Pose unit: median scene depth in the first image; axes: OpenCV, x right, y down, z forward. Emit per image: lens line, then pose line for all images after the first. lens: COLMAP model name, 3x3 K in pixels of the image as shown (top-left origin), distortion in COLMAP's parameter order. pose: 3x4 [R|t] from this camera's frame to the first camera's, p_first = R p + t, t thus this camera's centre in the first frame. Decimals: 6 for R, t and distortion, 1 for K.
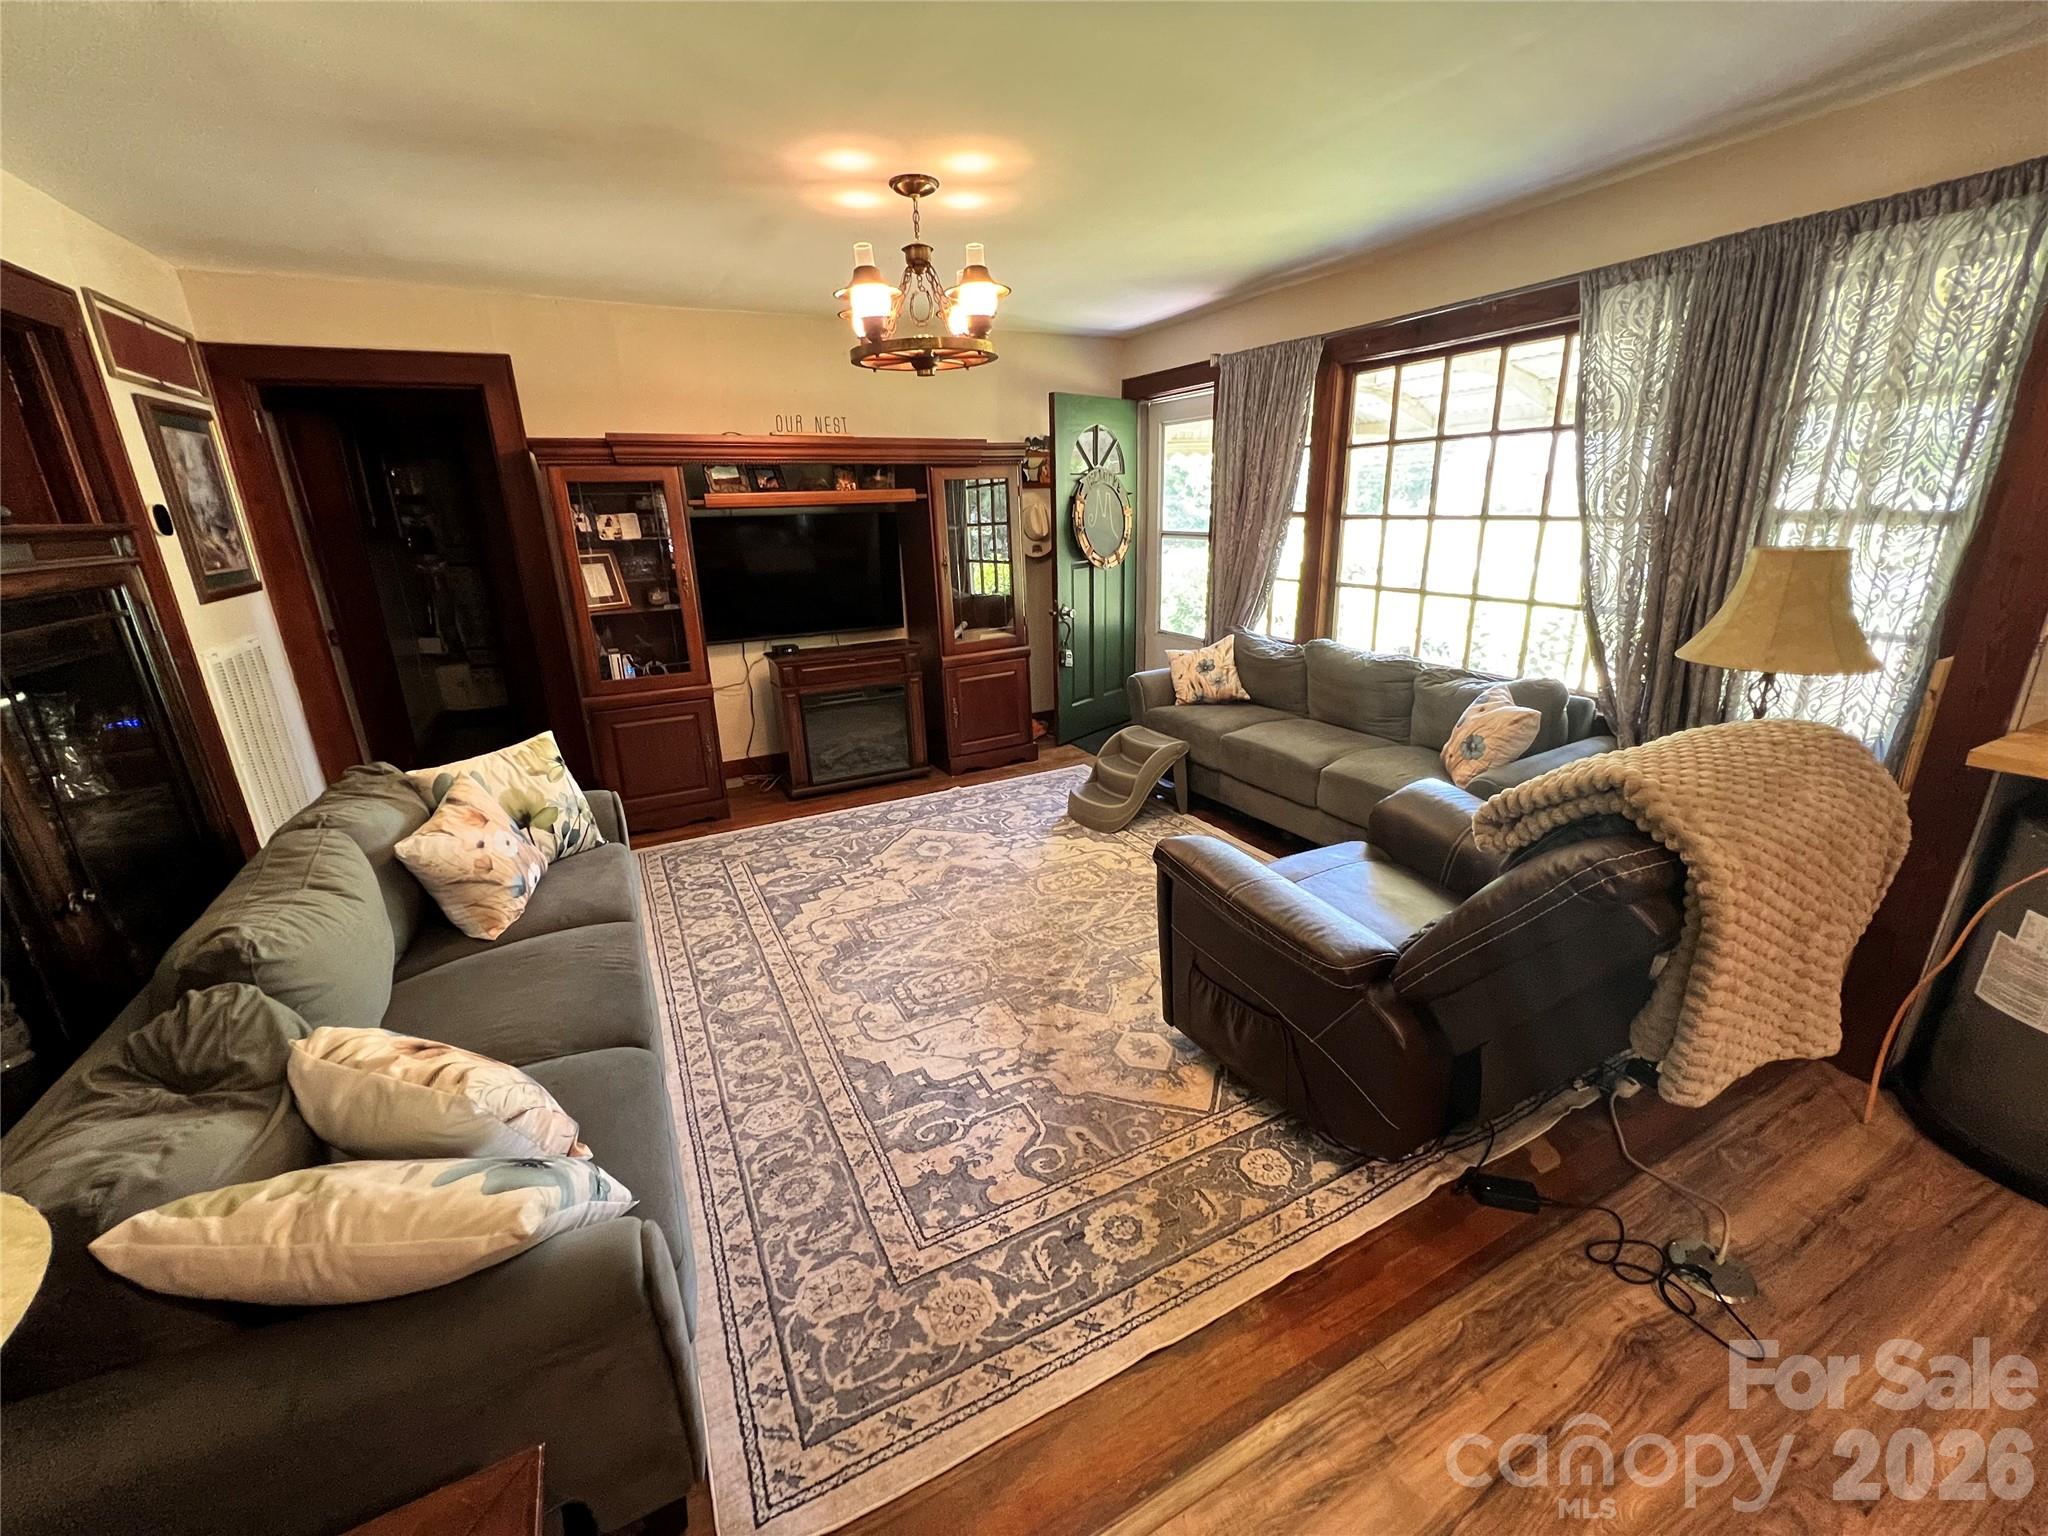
lens RADIAL K [[823.9, 0, 1022.9], [0, 823.9, 765.3], [0, 0, 1]] dist [-0.002122, 0.000822]
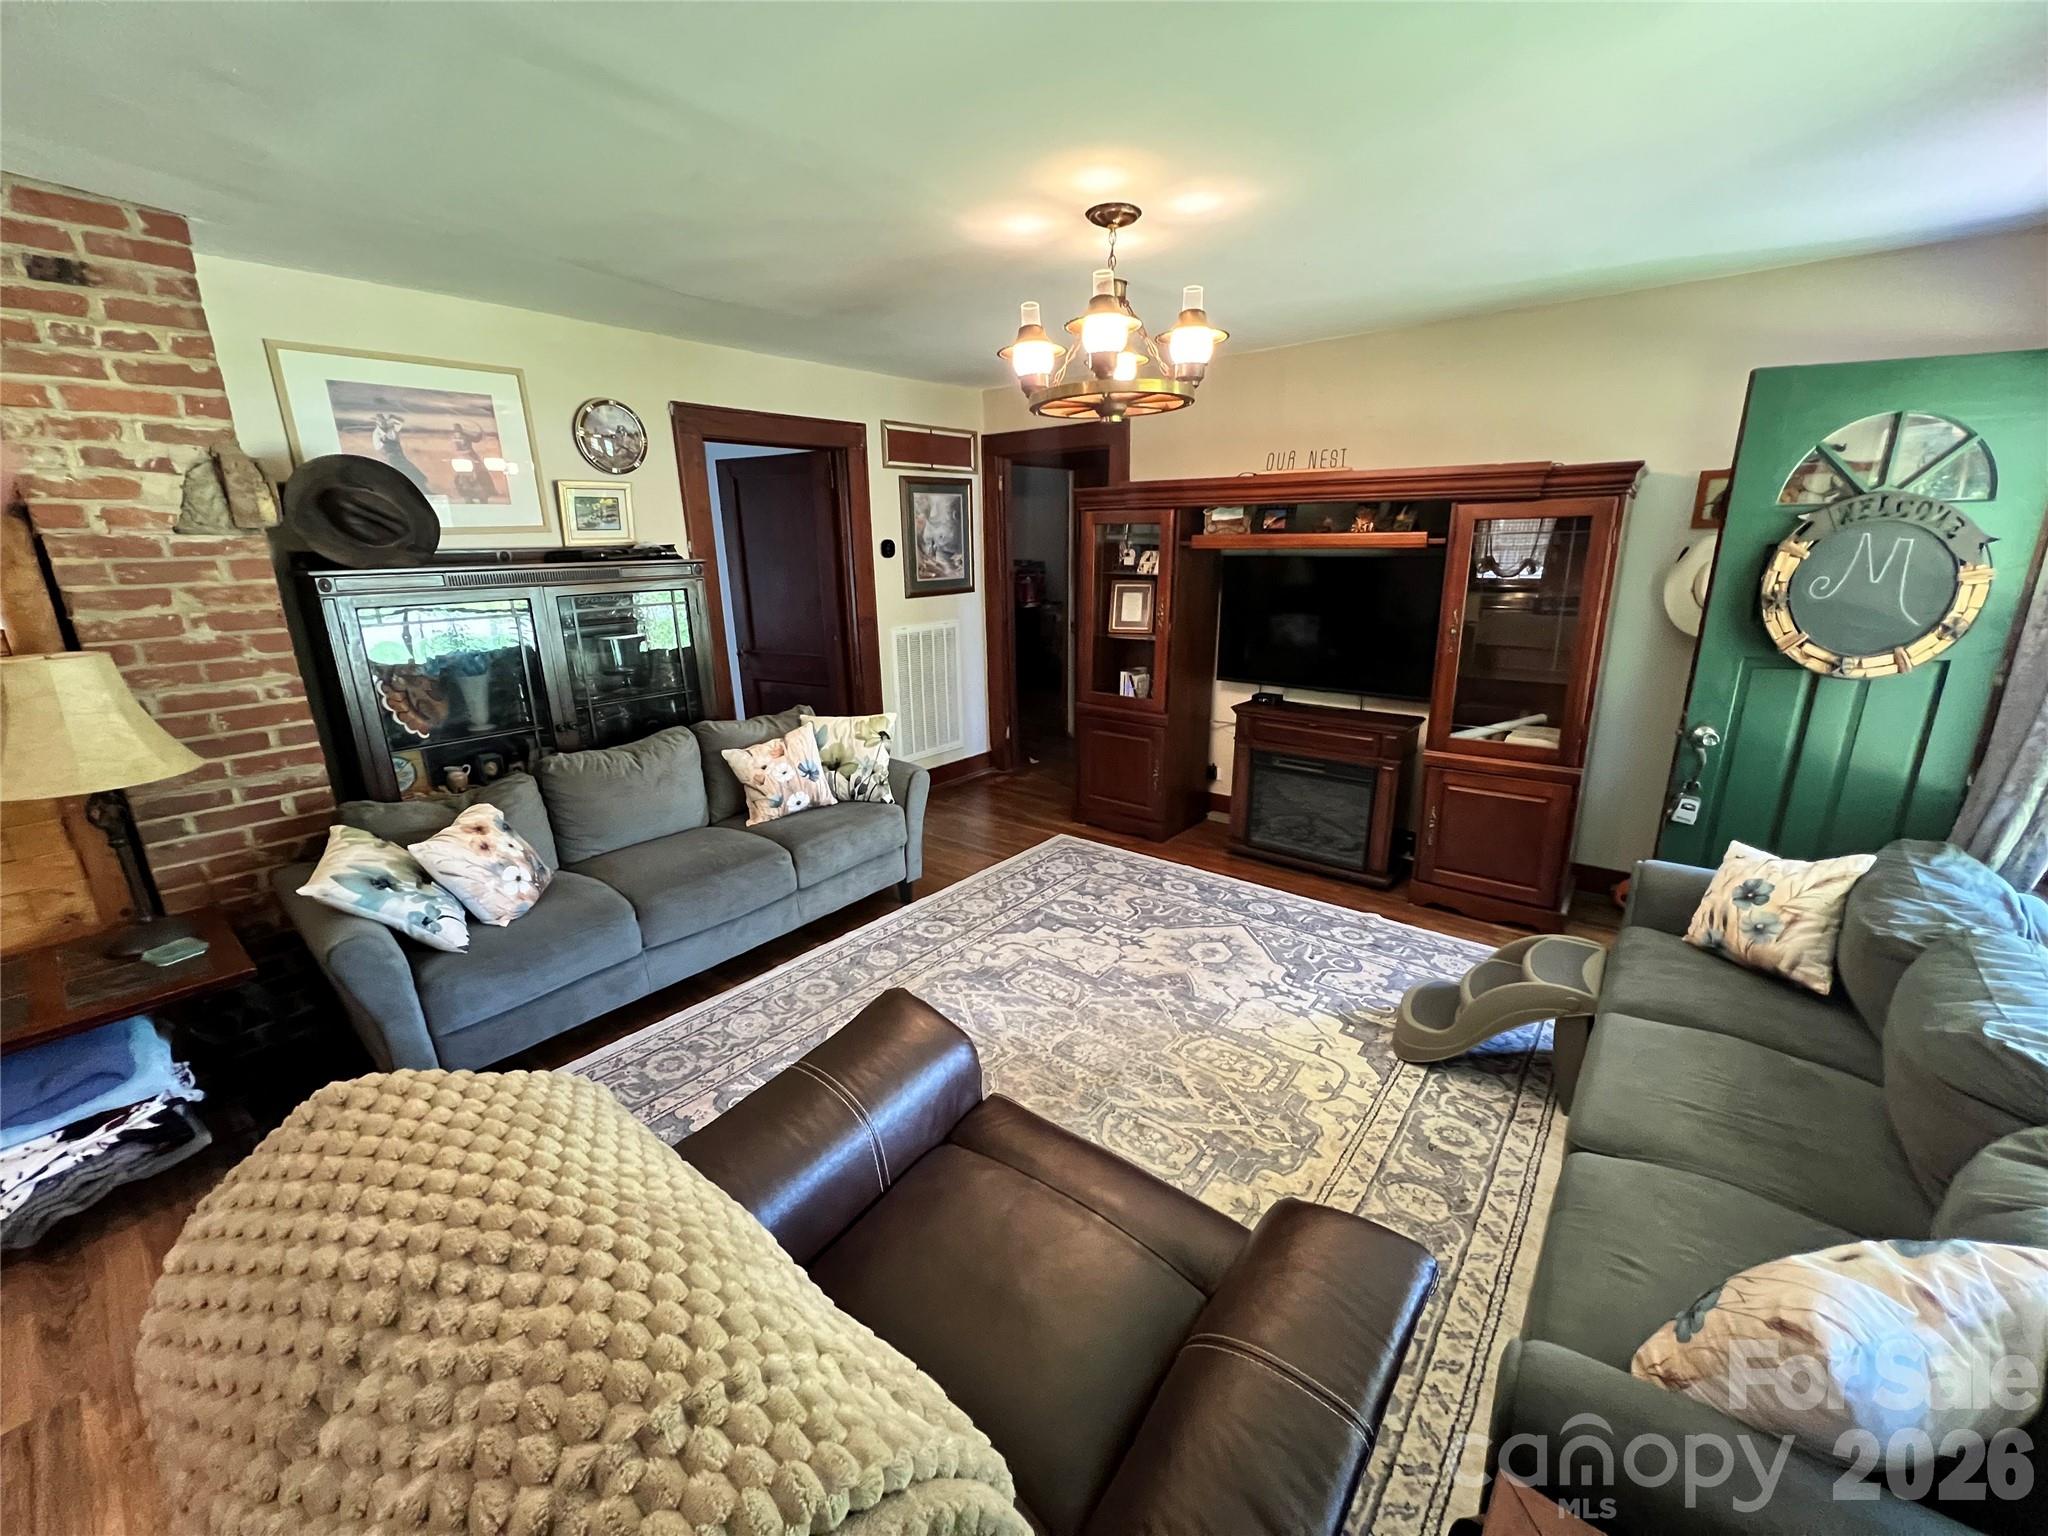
lens RADIAL K [[820.1, 0, 1021.2], [0, 820.1, 765.4], [0, 0, 1]] dist [-0.001340, 0.000877]
pose [[0.399997, 0.268099, -0.876428, 0.513203], [-0.277267, 0.946849, 0.163098, -0.168488], [0.873571, 0.177766, 0.453071, 0.407628]]
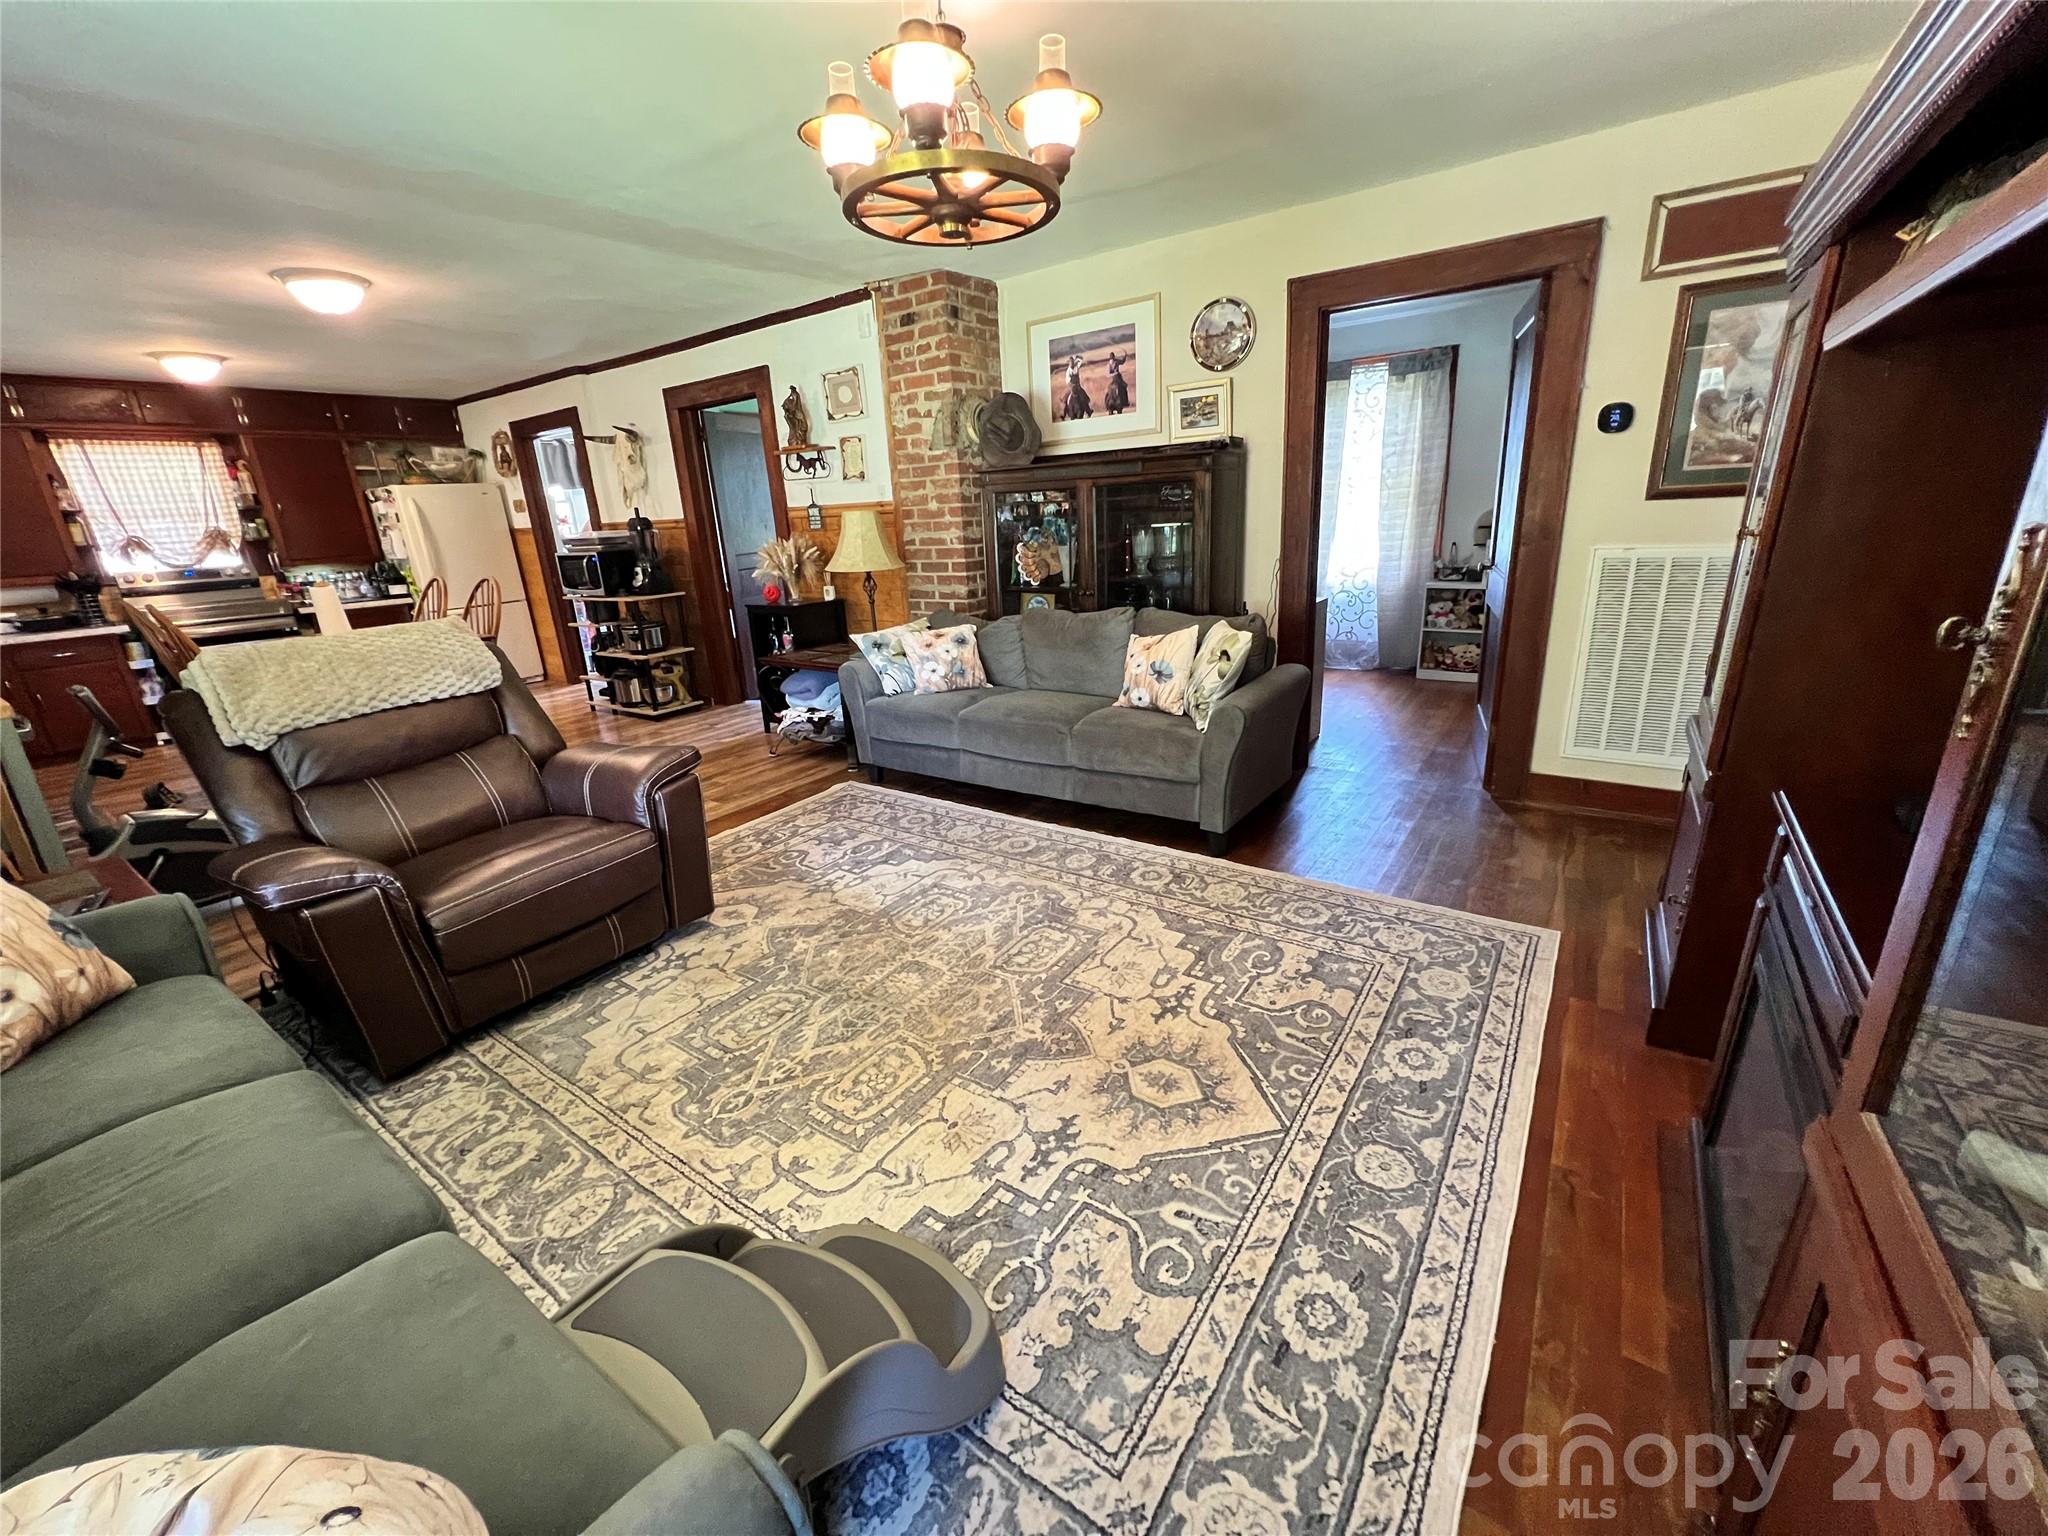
lens RADIAL K [[820.1, 0, 1021.2], [0, 820.1, 765.4], [0, 0, 1]] dist [-0.001340, 0.000877]
pose [[-0.883139, 0.207781, -0.420585, 0.148494], [-0.072146, 0.825733, 0.559428, -0.349012], [0.463530, 0.524397, -0.714247, 1.229510]]
